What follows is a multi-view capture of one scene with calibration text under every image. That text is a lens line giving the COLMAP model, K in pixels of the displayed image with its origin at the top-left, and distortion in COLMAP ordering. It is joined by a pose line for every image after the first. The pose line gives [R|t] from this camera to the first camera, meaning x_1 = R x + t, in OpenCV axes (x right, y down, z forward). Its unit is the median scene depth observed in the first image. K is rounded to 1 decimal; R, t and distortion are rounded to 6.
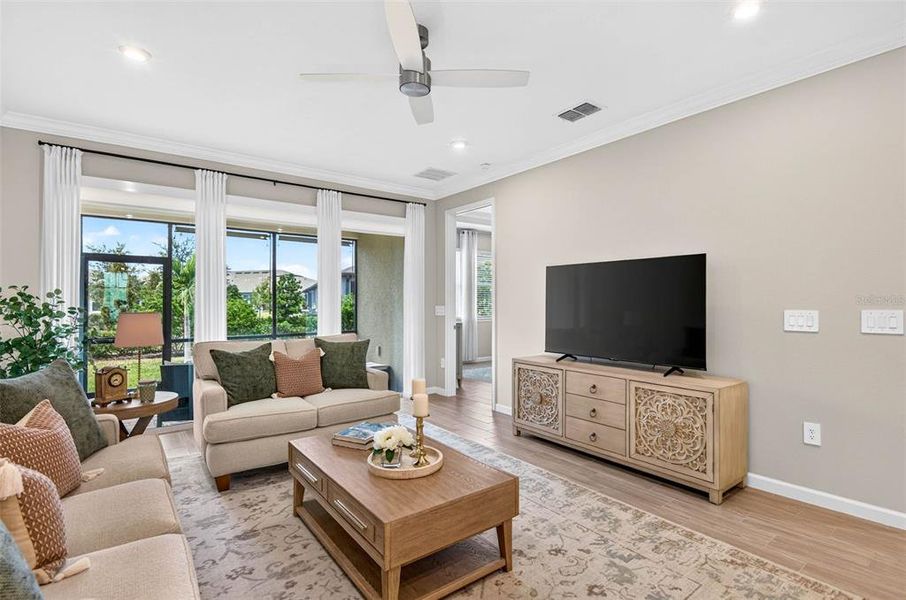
lens RADIAL K [[428.1, 0, 456.7], [0, 428.1, 300.6], [0, 0, 1]] dist [0.008290, -0.005302]
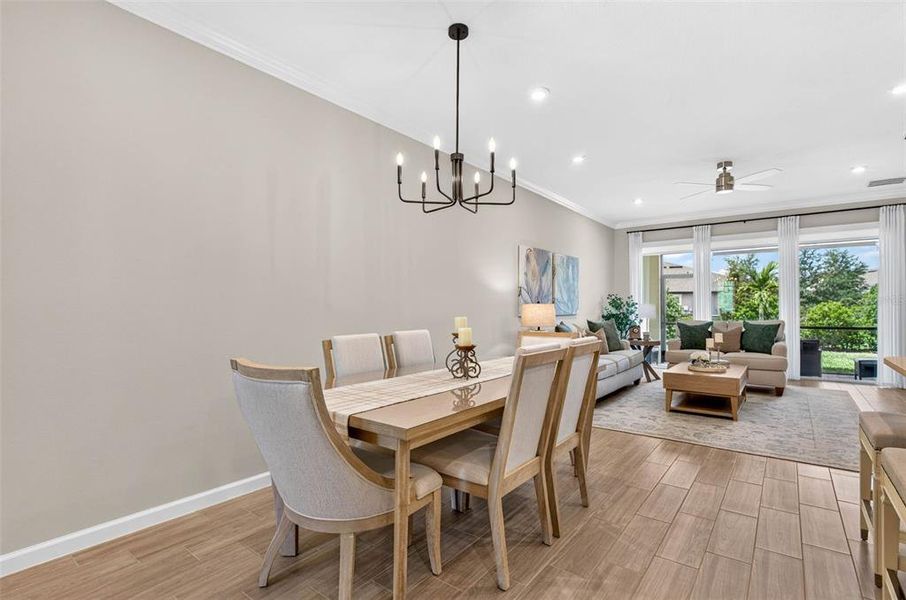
lens RADIAL K [[428.1, 0, 457.0], [0, 428.1, 303.0], [0, 0, 1]] dist [0.008290, -0.005302]
pose [[0.253845, -0.007734, -0.967214, 1.063757], [0.006196, 0.999961, -0.006370, 0.025305], [0.967225, -0.004376, 0.253883, -0.506685]]
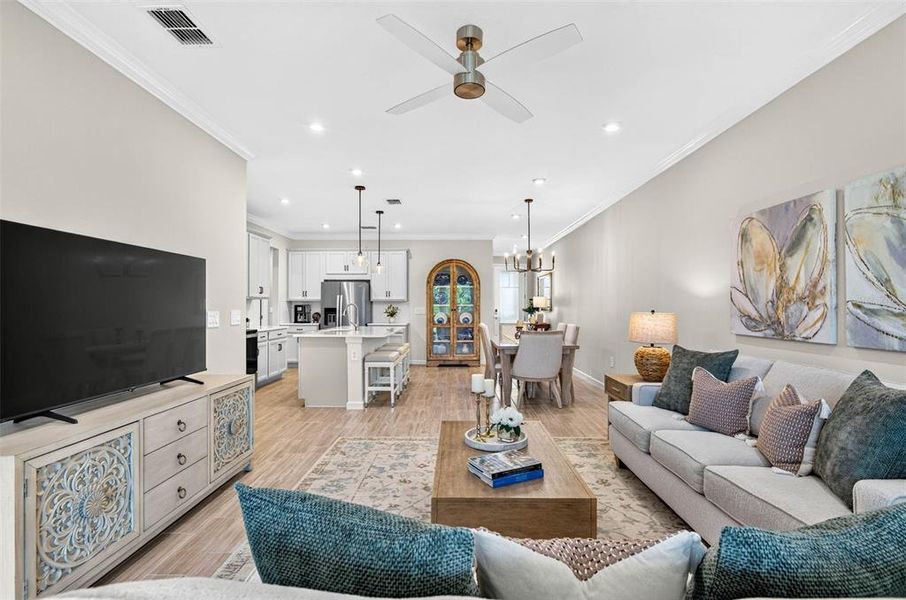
lens RADIAL K [[416.1, 0, 451.0], [0, 416.1, 305.5], [0, 0, 1]] dist [0.004874, -0.004667]
pose [[-0.782726, 0.001801, 0.622364, -0.463337], [-0.001920, 0.999984, -0.005309, 0.007119], [-0.622364, -0.005351, -0.782710, 1.242499]]
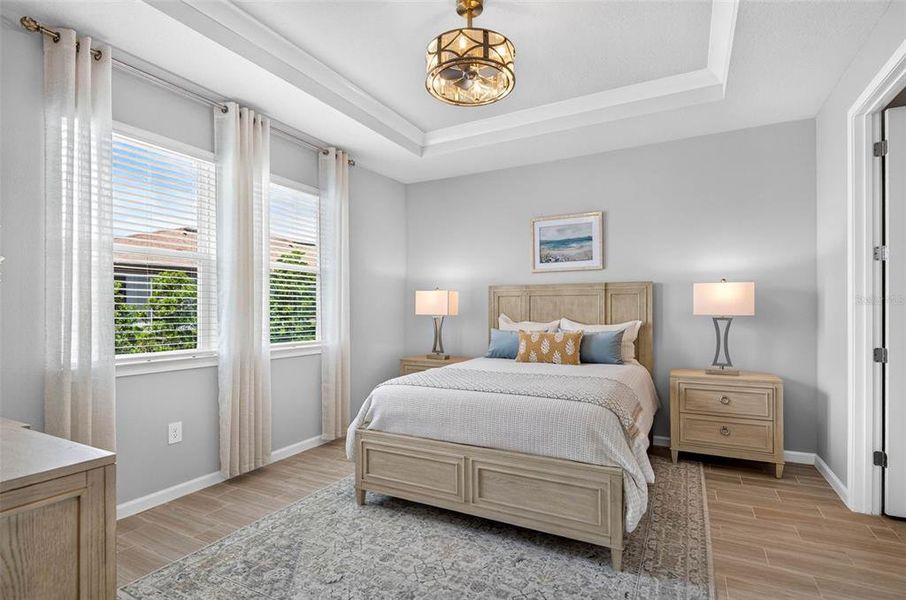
lens RADIAL K [[416.1, 0, 448.9], [0, 416.1, 305.6], [0, 0, 1]] dist [0.004874, -0.004667]
pose [[0.932858, -0.000141, 0.360243, 0.164125], [0.000238, 1.000000, -0.000223, 0.002353], [-0.360243, 0.000293, 0.932858, 1.584375]]
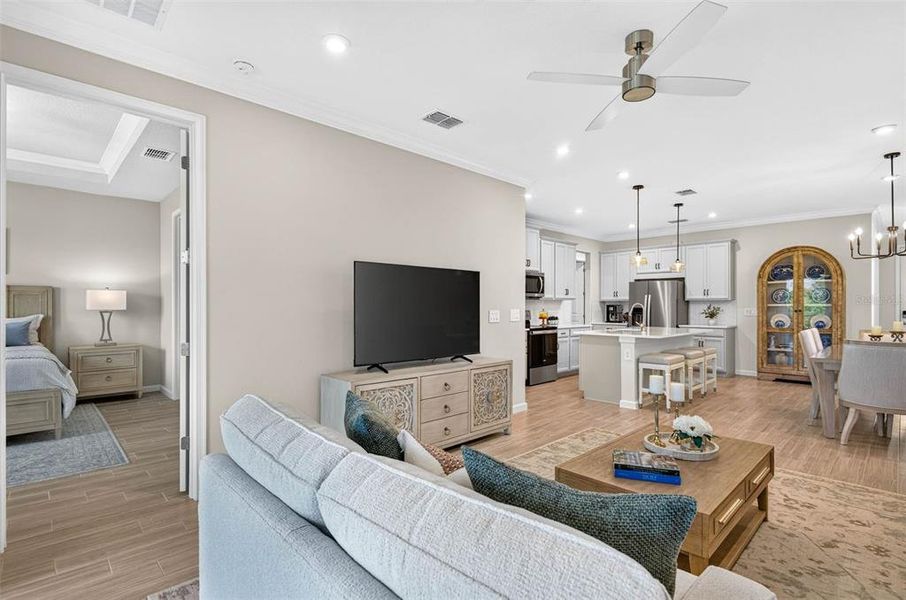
lens RADIAL K [[428.1, 0, 463.4], [0, 428.1, 306.7], [0, 0, 1]] dist [0.008290, -0.005302]
pose [[-0.115579, -0.001010, 0.993298, -0.735117], [-0.004585, 0.999989, 0.000483, 0.006073], [-0.993288, -0.004499, -0.115582, 1.062501]]
